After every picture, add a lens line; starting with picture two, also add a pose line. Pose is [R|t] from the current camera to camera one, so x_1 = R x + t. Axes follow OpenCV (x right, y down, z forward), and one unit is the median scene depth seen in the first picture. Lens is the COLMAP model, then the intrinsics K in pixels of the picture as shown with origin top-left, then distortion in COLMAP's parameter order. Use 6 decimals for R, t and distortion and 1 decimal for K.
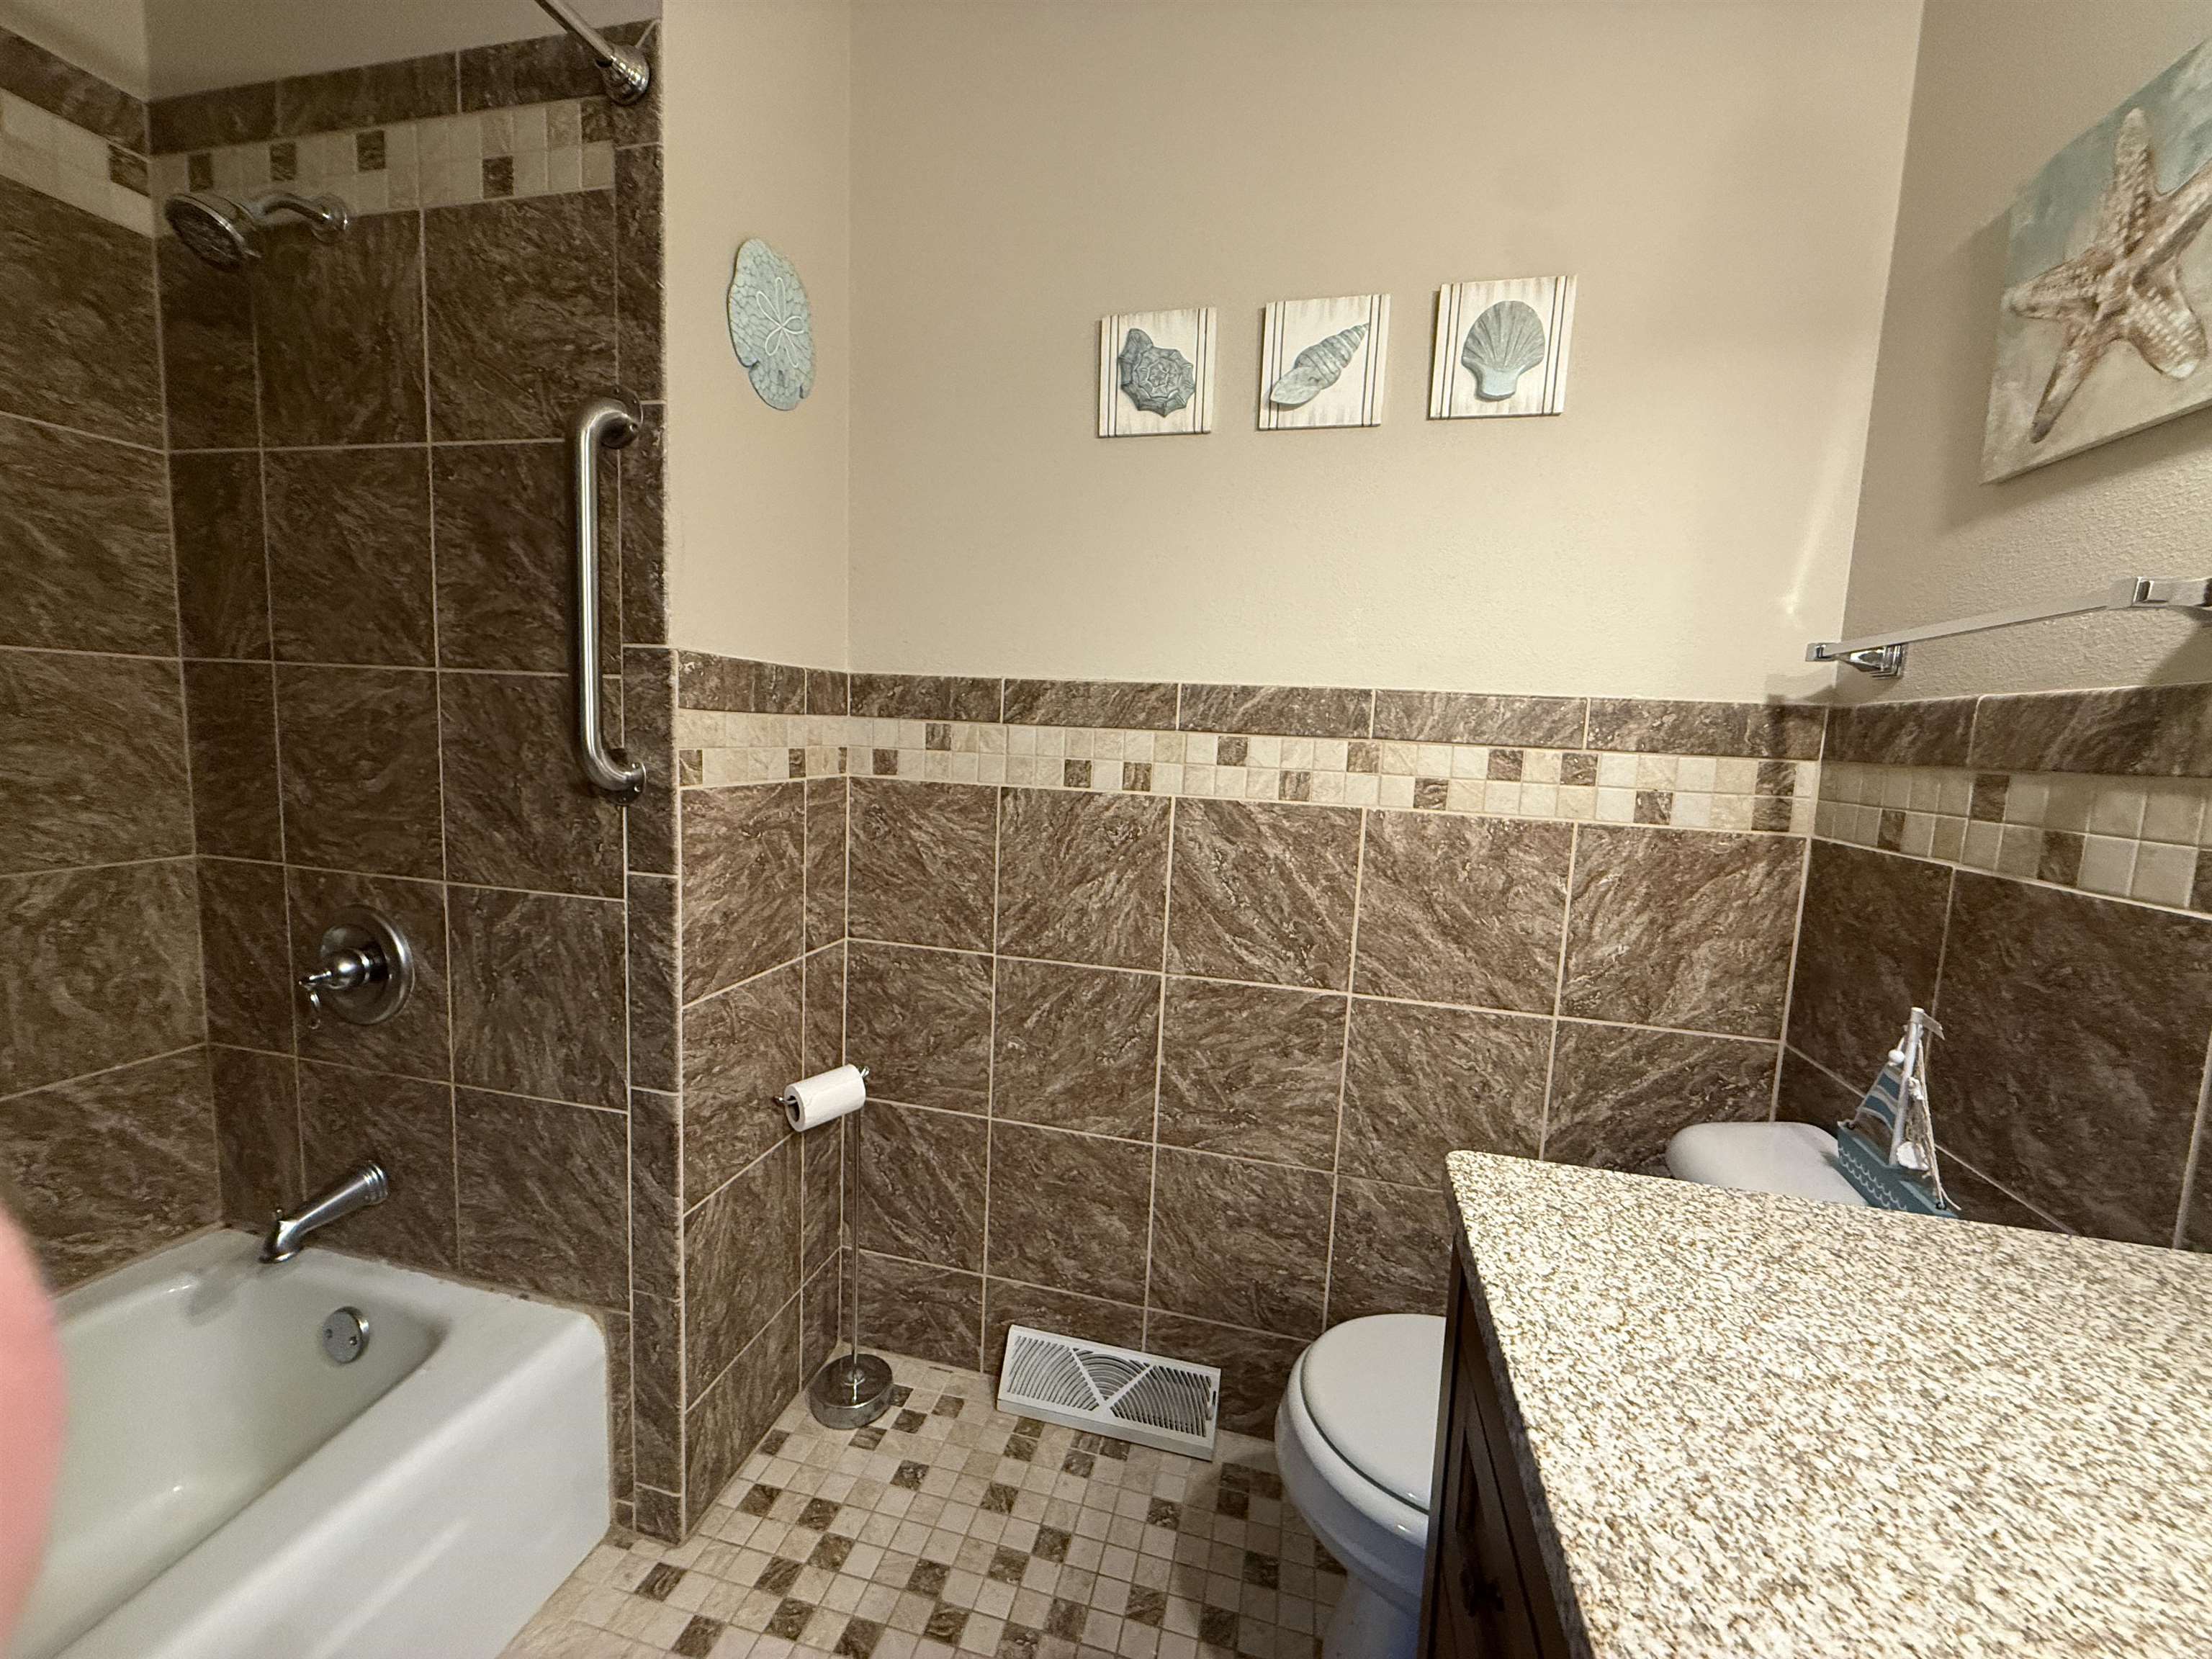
lens RADIAL K [[882.4, 0, 1099.8], [0, 882.4, 825.7], [0, 0, 1]] dist [-0.000470, -0.000191]
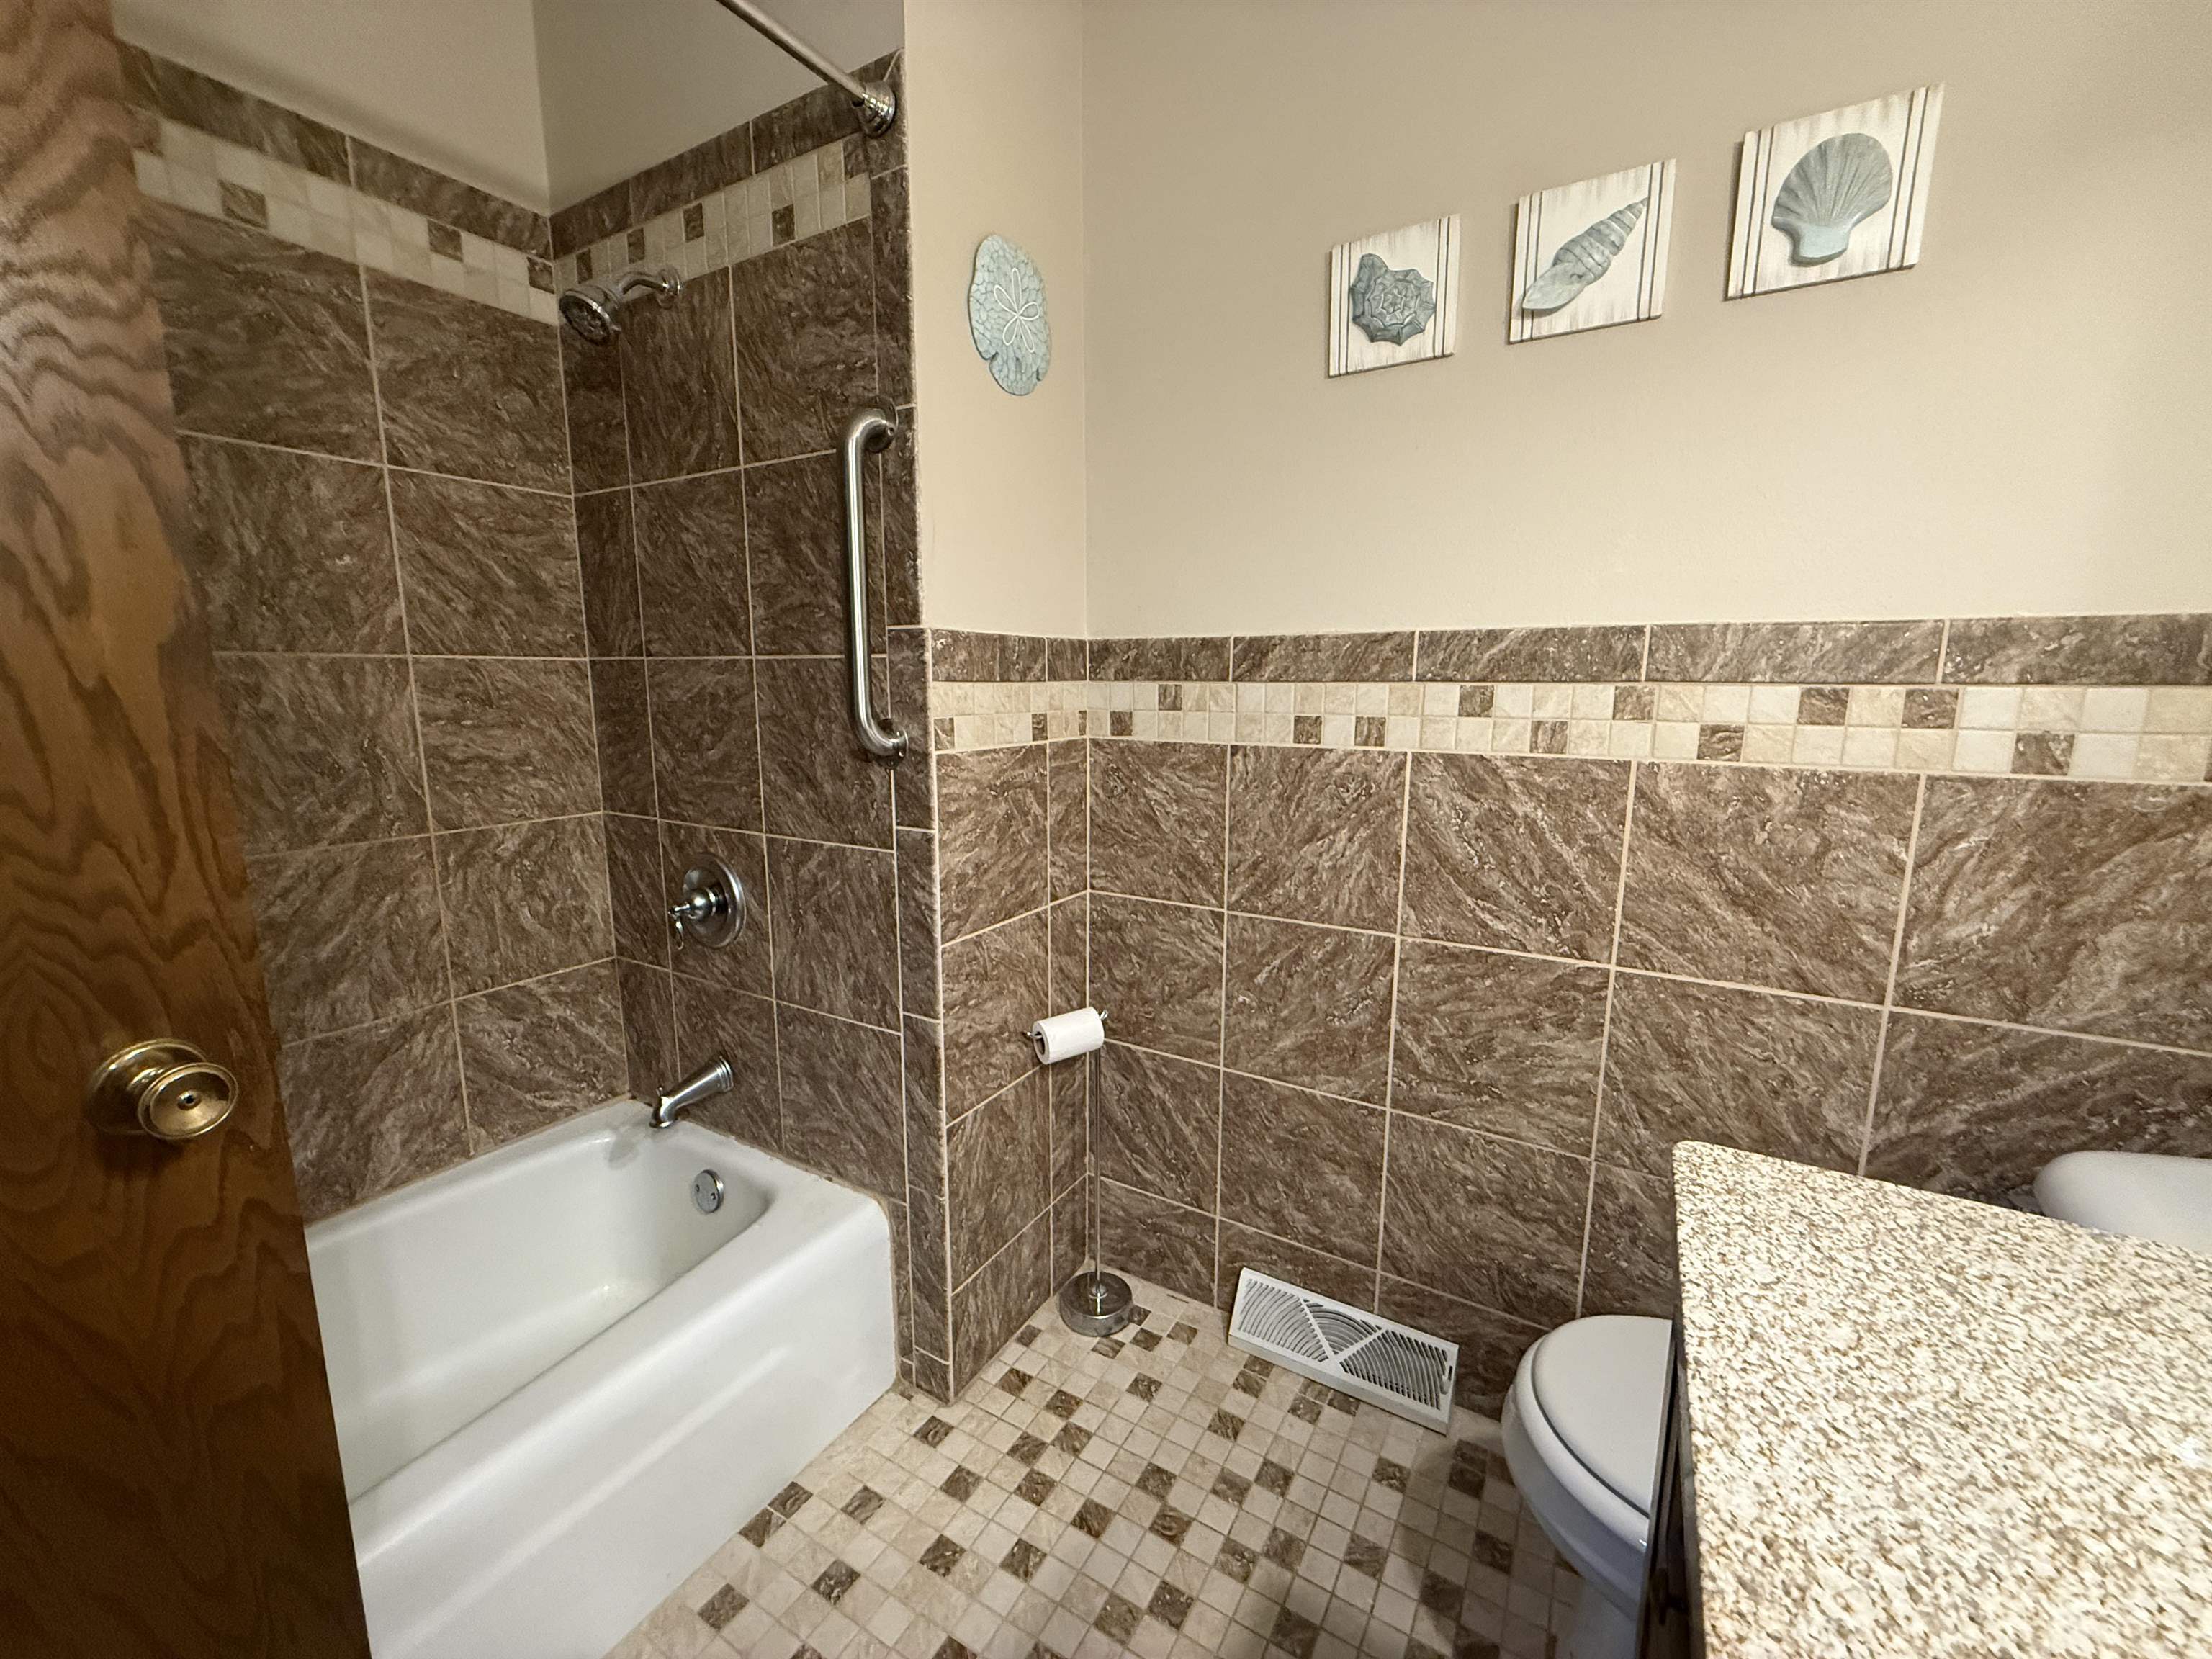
lens RADIAL K [[882.4, 0, 1099.0], [0, 882.4, 826.0], [0, 0, 1]] dist [-0.000470, -0.000191]
pose [[0.954139, 0.006253, -0.299300, 0.056571], [0.008121, 0.998873, 0.046758, 0.000210], [0.299255, -0.047044, 0.953013, -0.013386]]
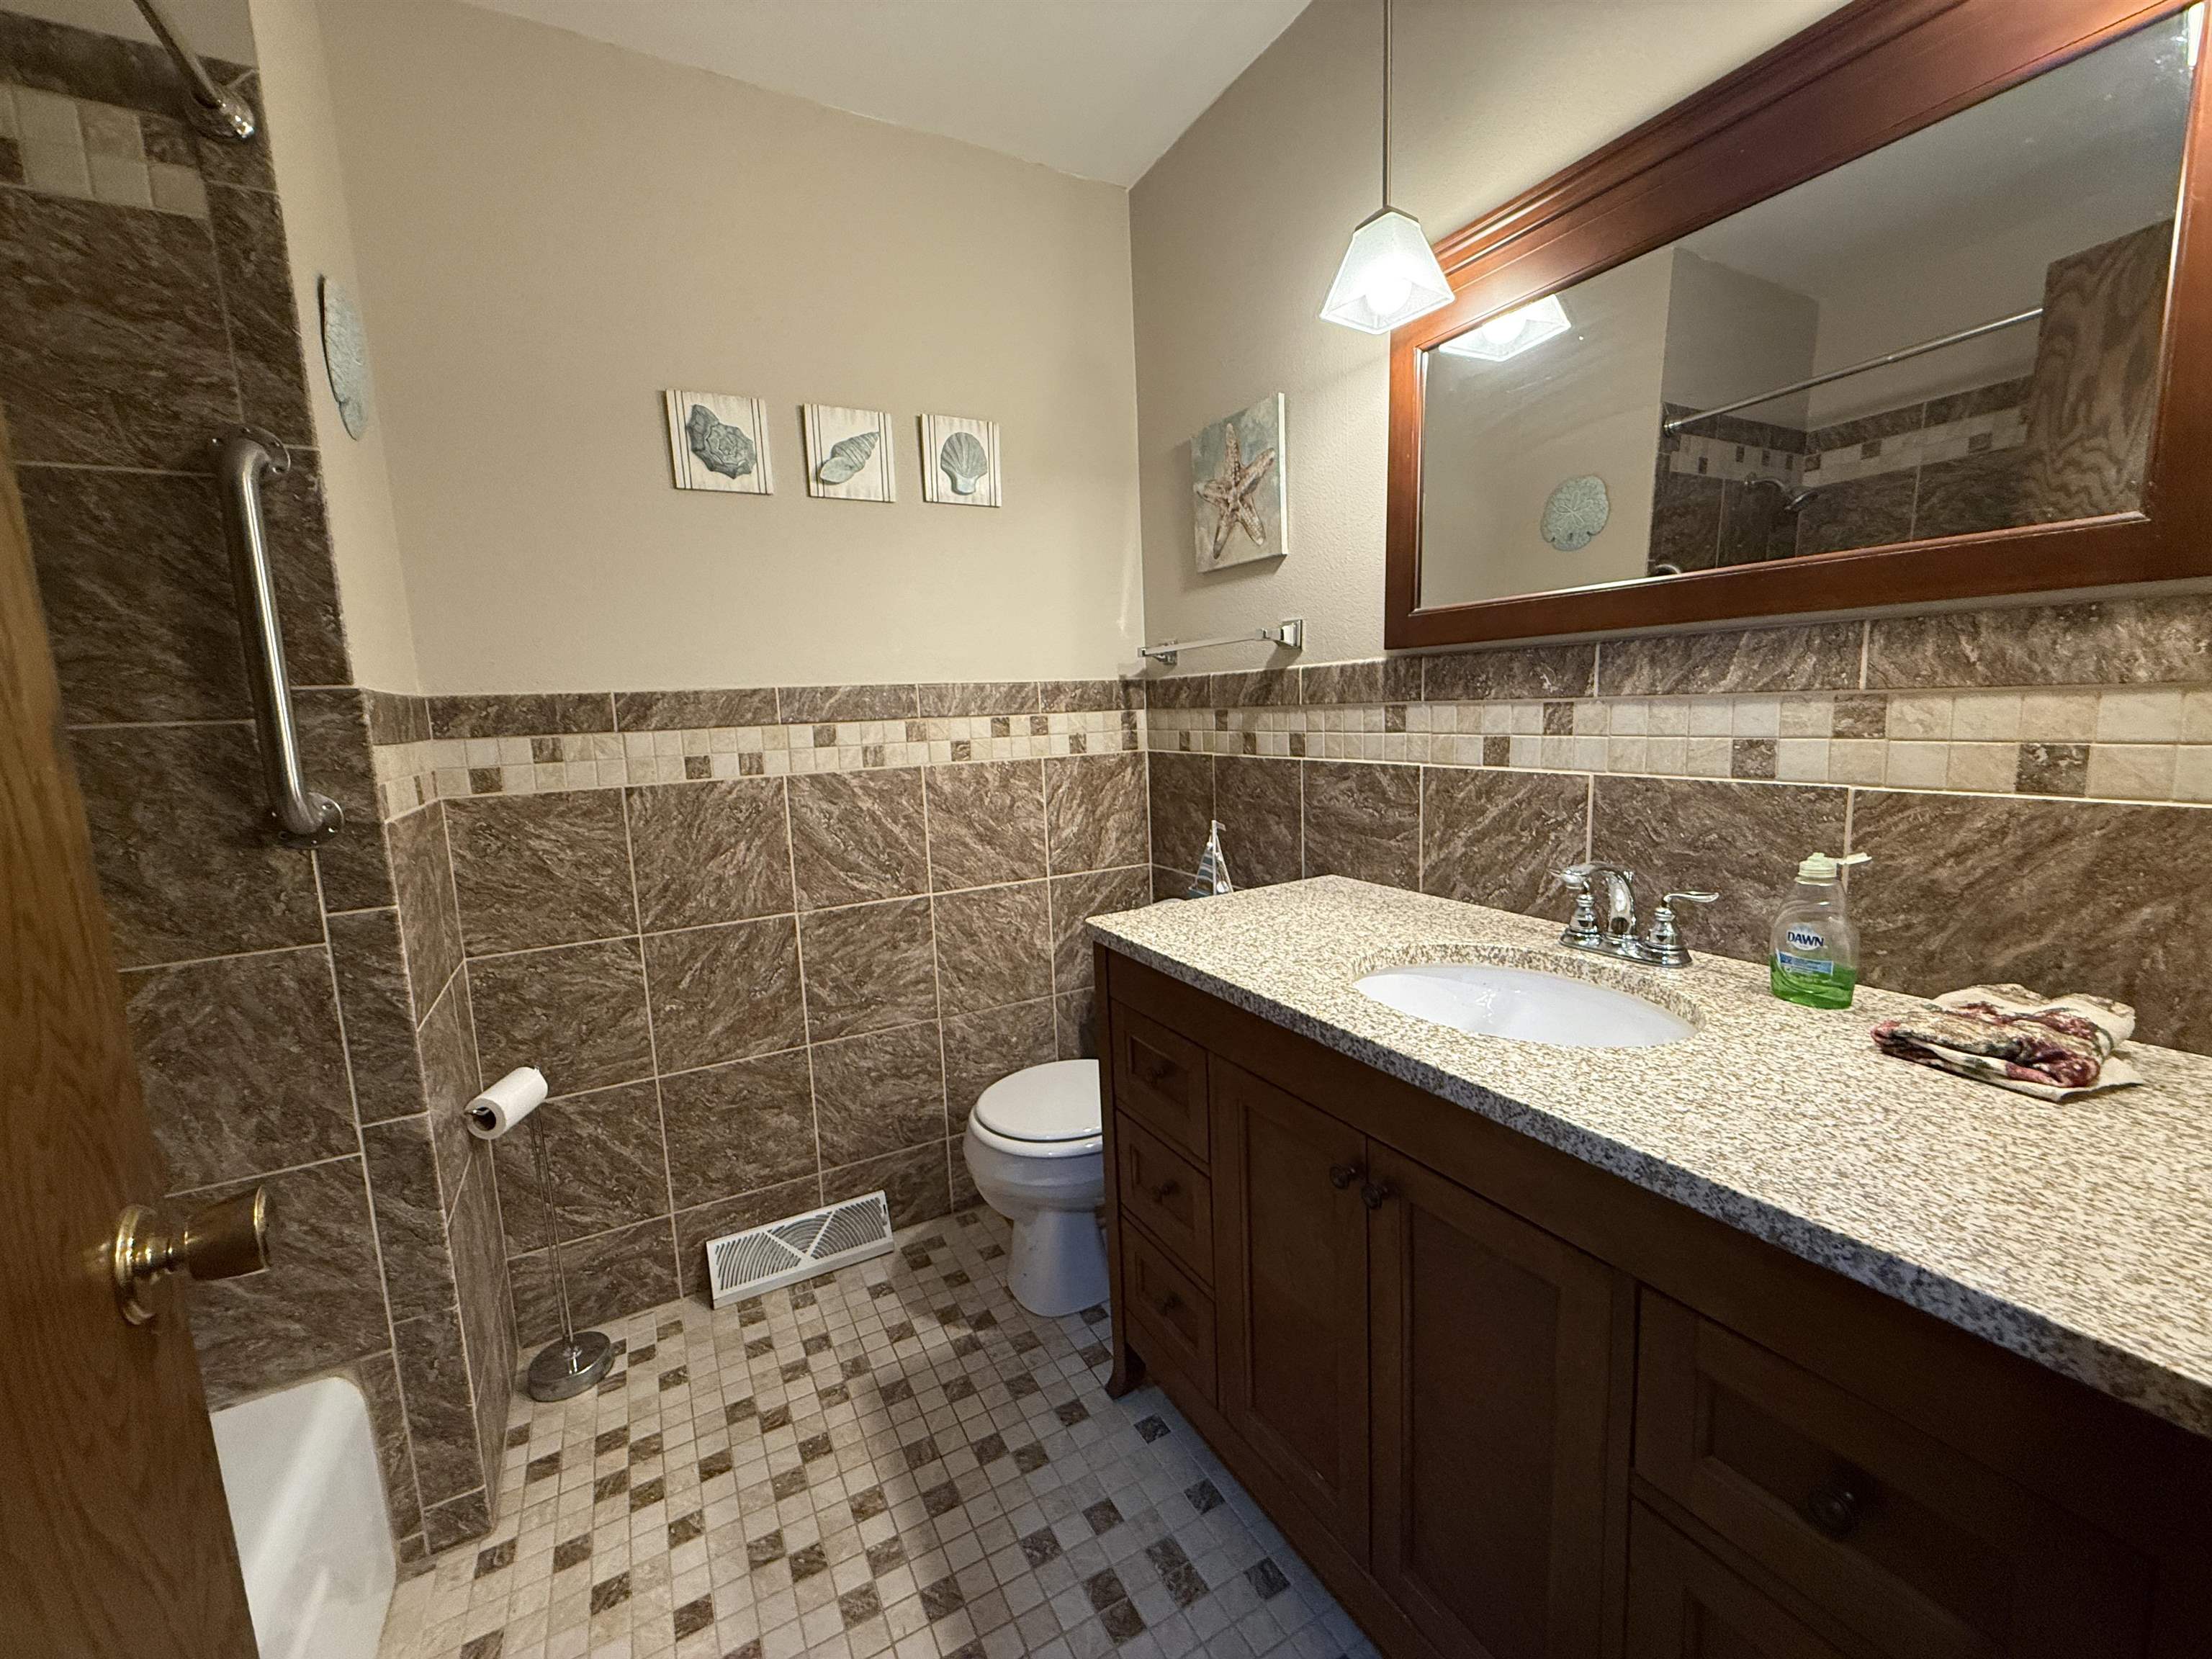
lens RADIAL K [[882.4, 0, 1103.7], [0, 882.4, 828.1], [0, 0, 1]] dist [-0.000470, -0.000191]
pose [[0.732545, -0.167525, 0.659783, -0.502325], [0.146260, 0.985342, 0.087797, -0.002549], [-0.664820, 0.032185, 0.746310, -0.310786]]
